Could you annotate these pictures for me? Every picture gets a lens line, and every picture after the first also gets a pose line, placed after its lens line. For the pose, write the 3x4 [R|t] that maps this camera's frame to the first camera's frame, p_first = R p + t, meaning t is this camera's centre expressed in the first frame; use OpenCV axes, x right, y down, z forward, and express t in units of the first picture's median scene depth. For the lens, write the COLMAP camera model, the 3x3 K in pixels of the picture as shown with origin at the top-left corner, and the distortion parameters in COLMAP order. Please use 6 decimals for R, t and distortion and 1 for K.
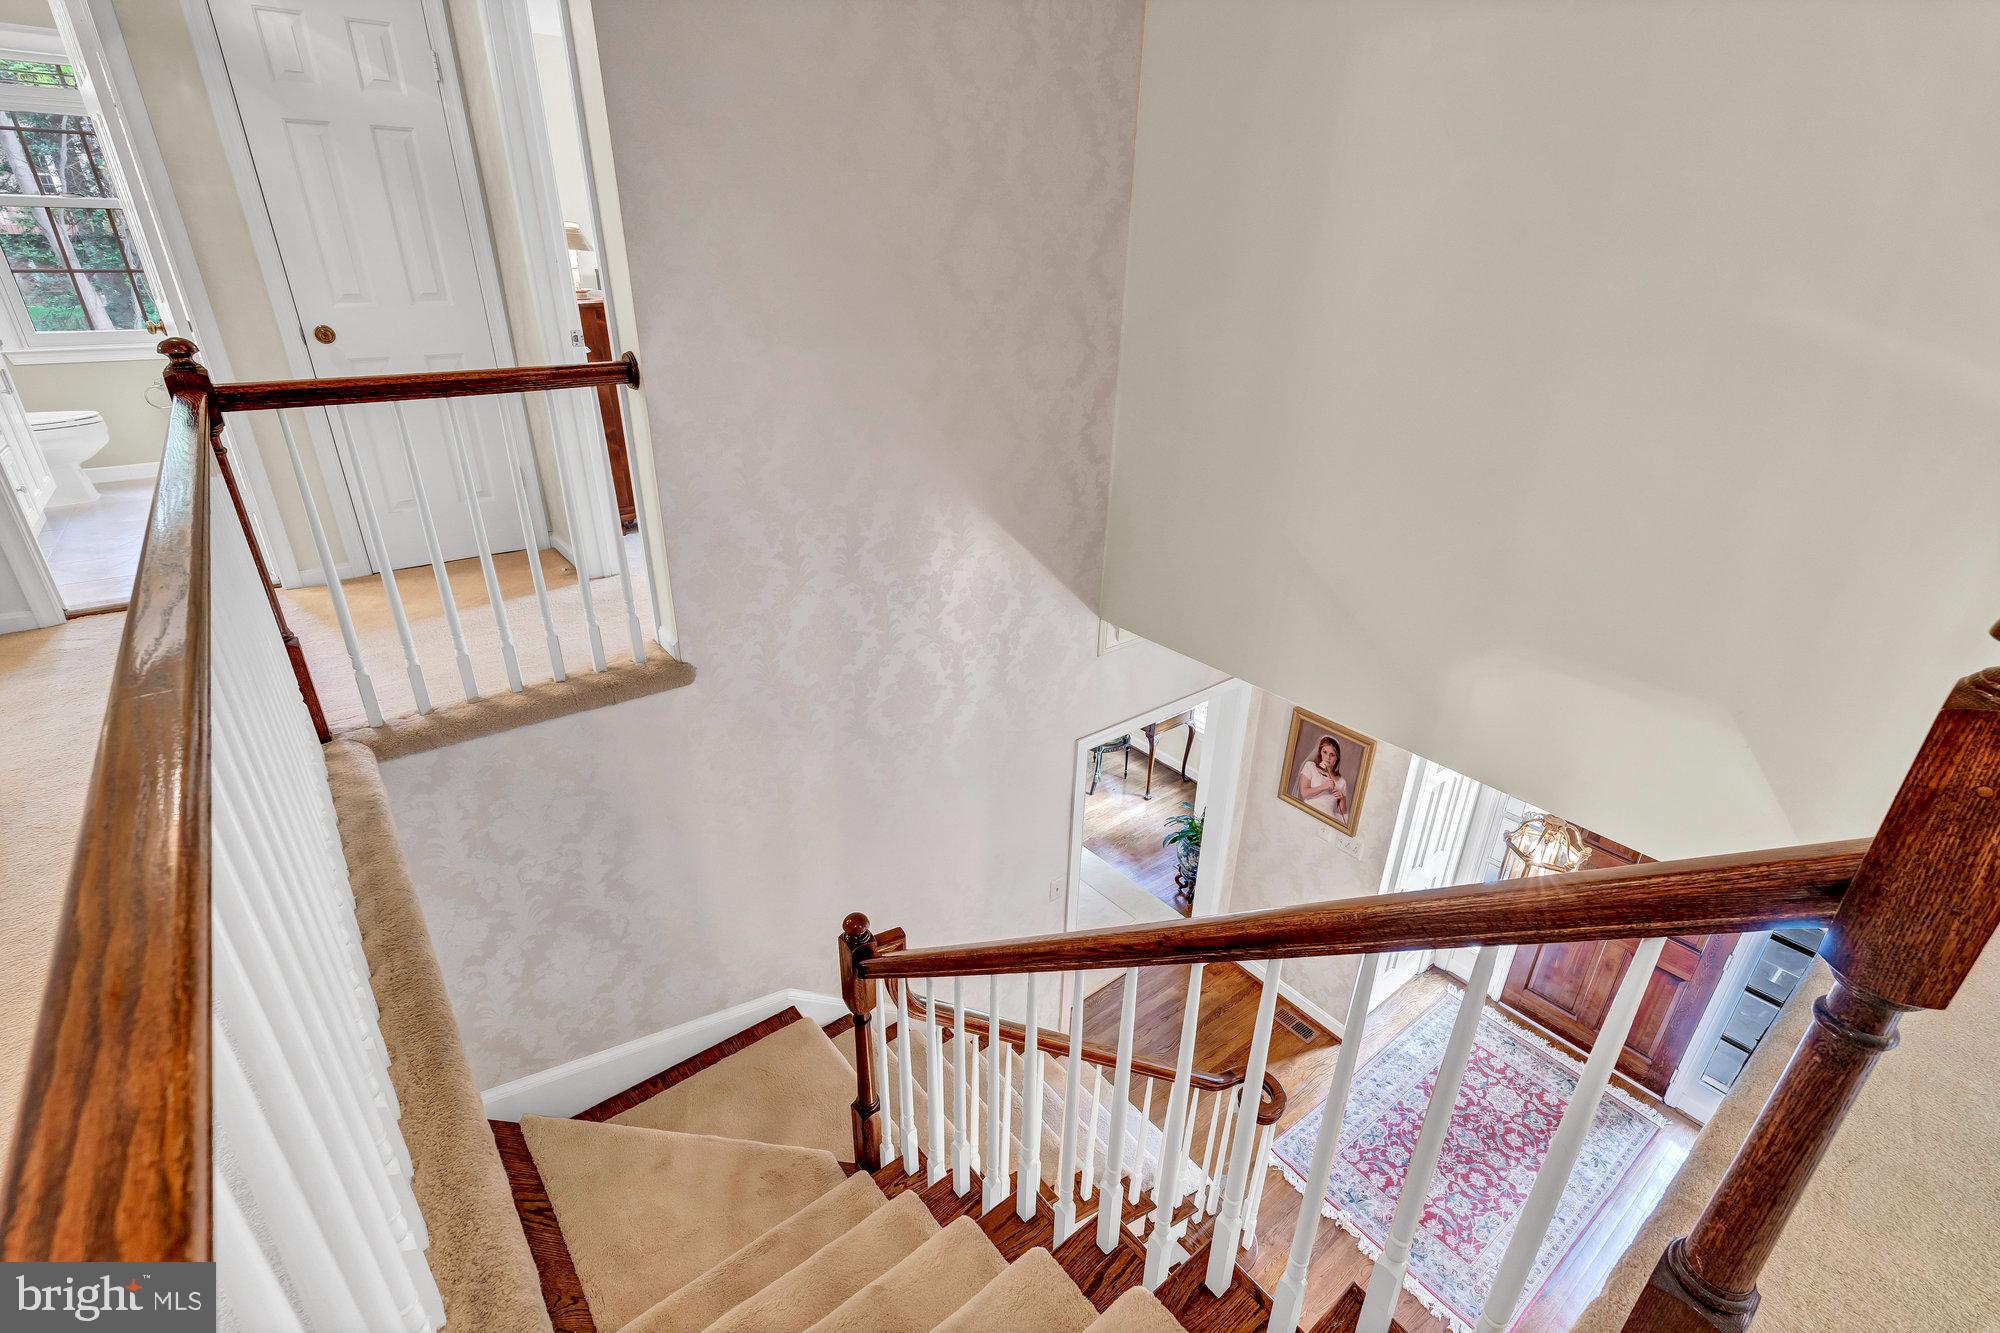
lens RADIAL K [[926.3, 0, 1015.9], [0, 926.3, 658.9], [0, 0, 1]] dist [0.001783, -0.000854]
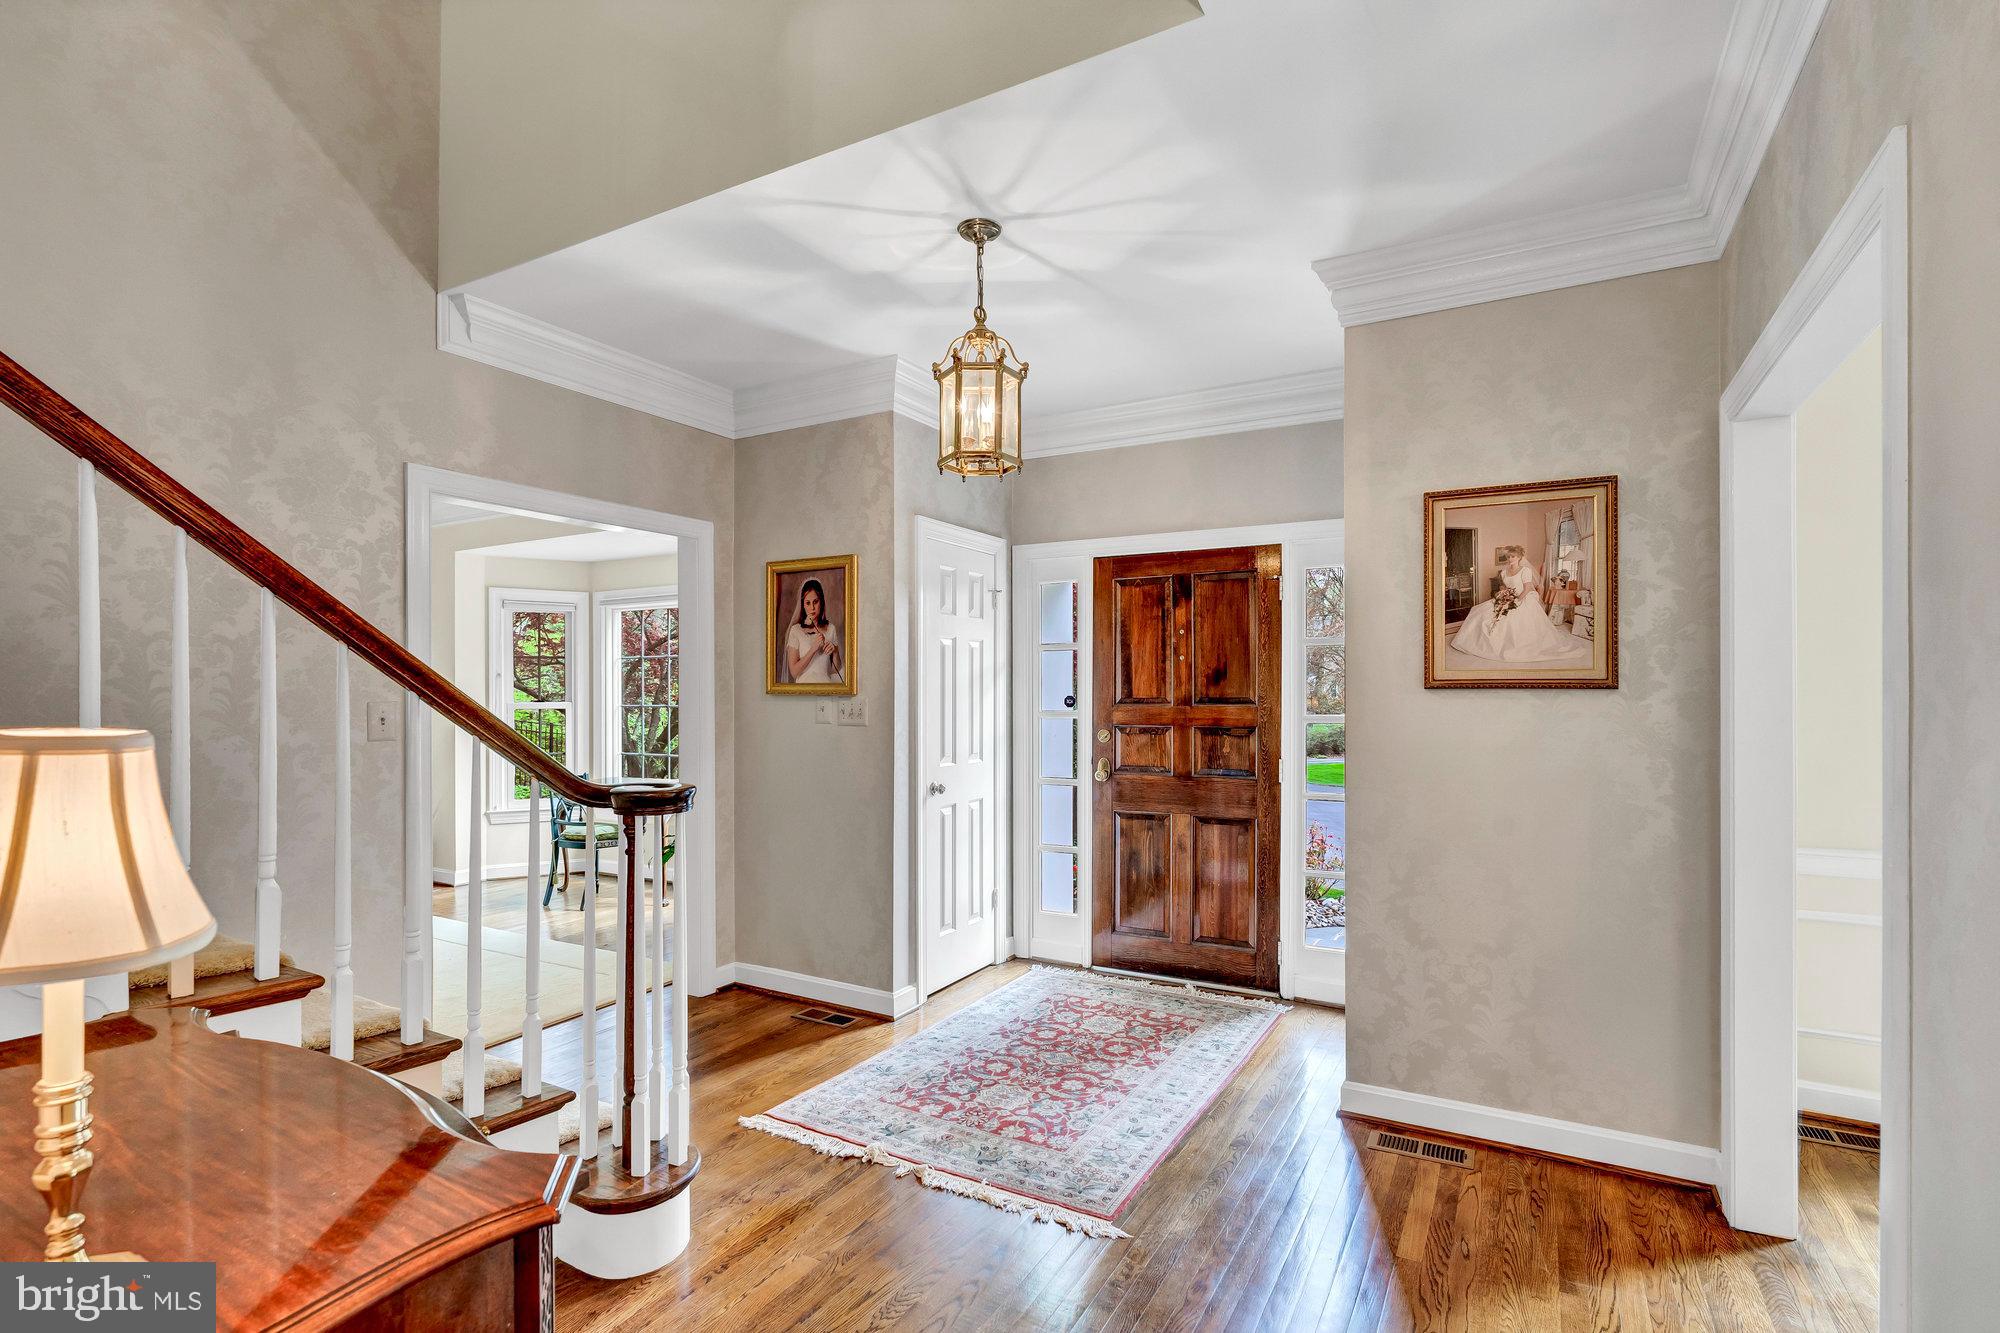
lens RADIAL K [[926.3, 0, 1008.4], [0, 926.3, 680.8], [0, 0, 1]] dist [0.001783, -0.000854]
pose [[0.926980, -0.030457, 0.373873, 0.192595], [0.183356, 0.906303, -0.380783, 0.504754], [-0.327245, 0.421530, 0.845709, 0.288983]]
